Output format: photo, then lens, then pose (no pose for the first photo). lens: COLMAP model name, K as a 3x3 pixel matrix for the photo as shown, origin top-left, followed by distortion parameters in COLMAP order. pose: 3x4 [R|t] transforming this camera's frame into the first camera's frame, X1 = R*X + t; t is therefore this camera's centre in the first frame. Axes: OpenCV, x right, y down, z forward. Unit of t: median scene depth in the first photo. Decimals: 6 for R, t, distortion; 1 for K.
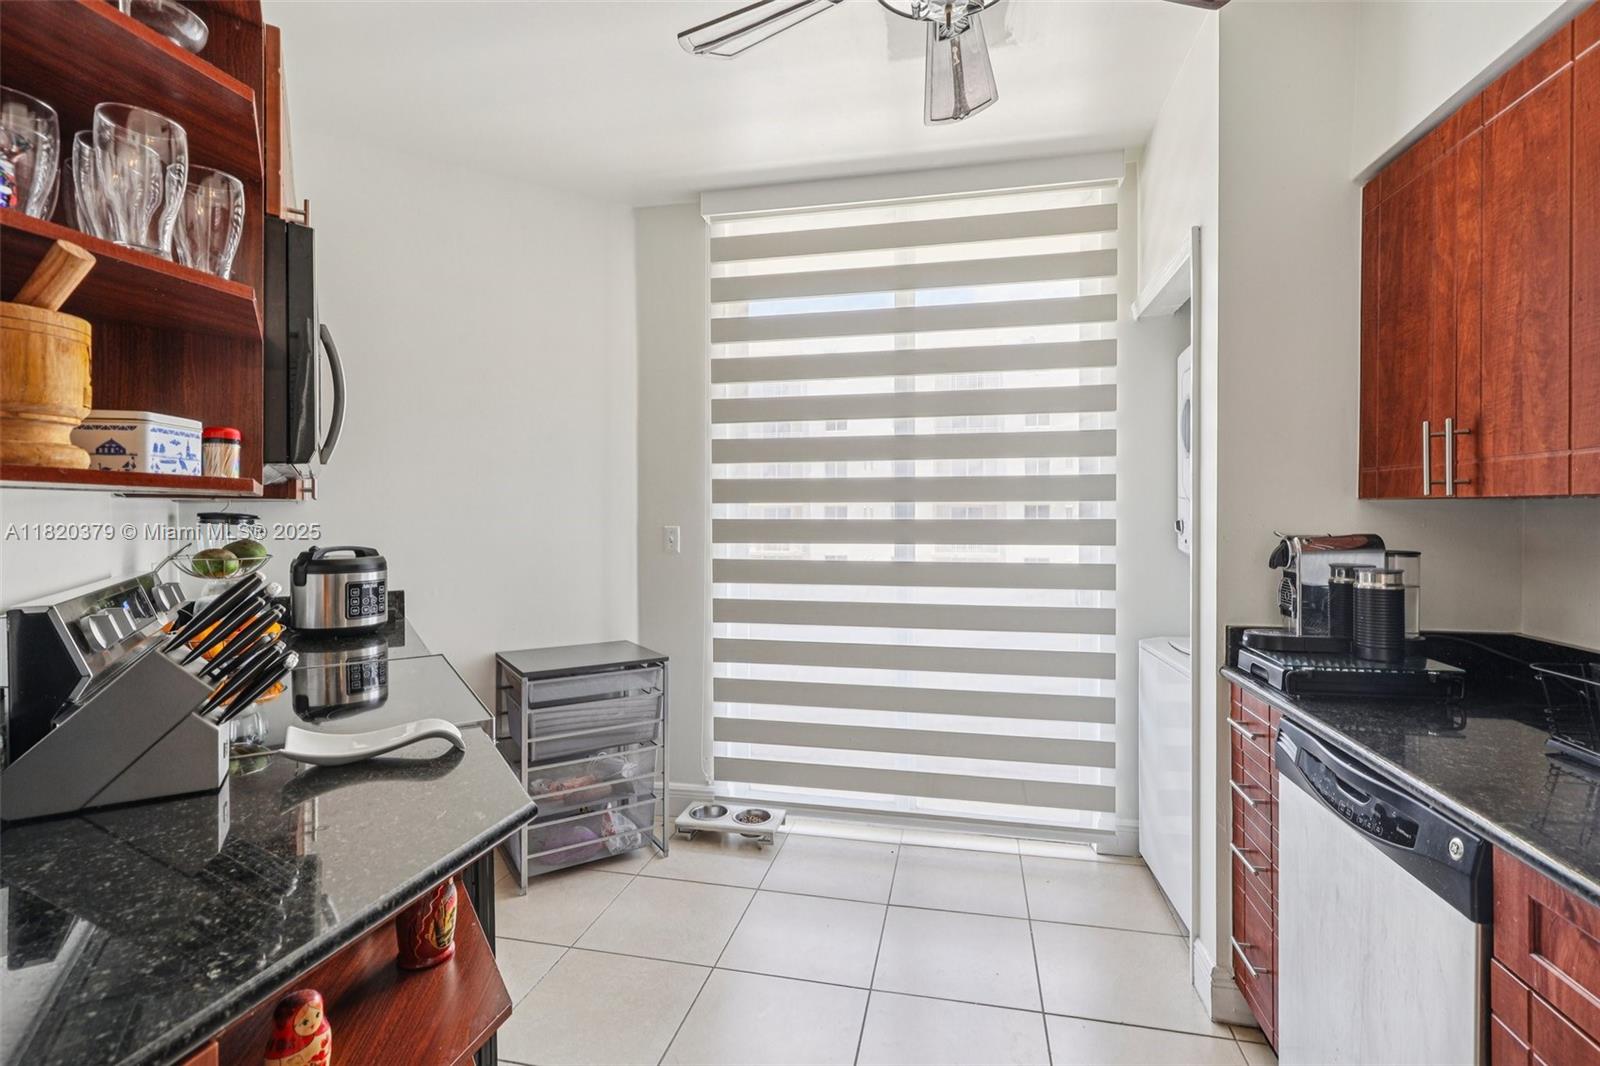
lens RADIAL K [[737.6, 0, 793.4], [0, 737.6, 530.1], [0, 0, 1]] dist [-0.000946, -0.000208]
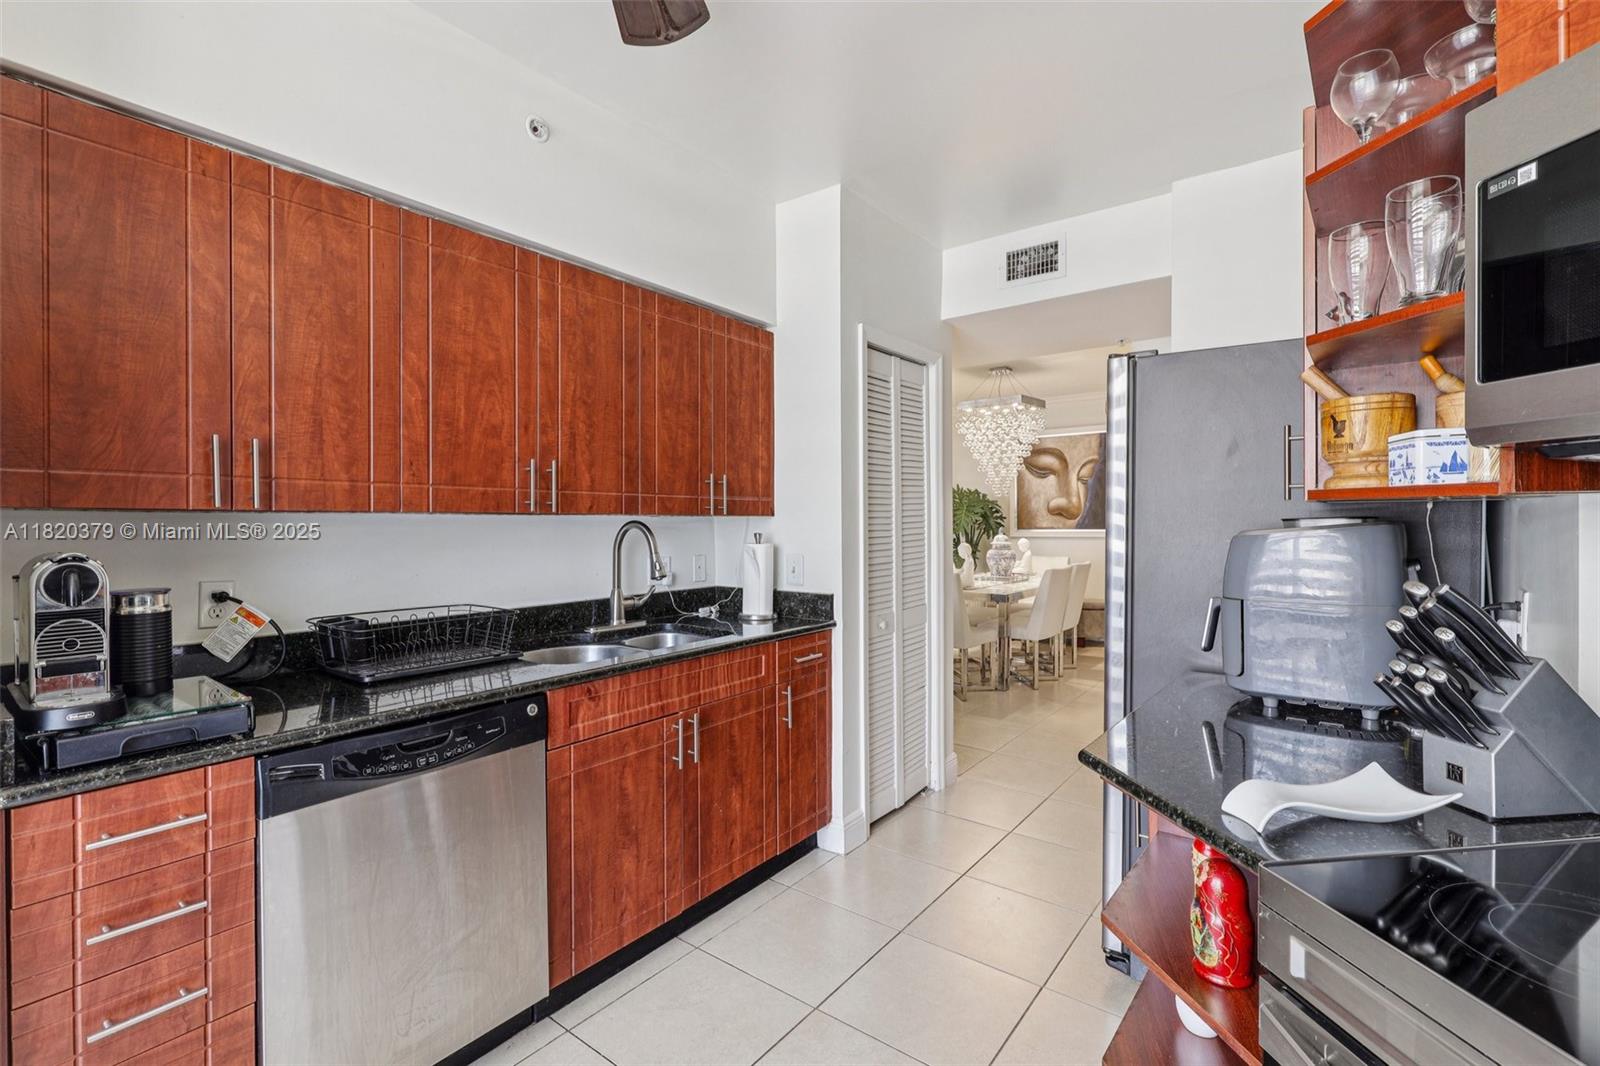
lens RADIAL K [[737.6, 0, 793.4], [0, 737.6, 530.1], [0, 0, 1]] dist [-0.000946, -0.000208]
pose [[-0.909229, 0.001927, 0.416293, -0.218126], [0.015908, 0.999420, 0.030119, -0.025051], [-0.415993, 0.034008, -0.908732, 1.212786]]
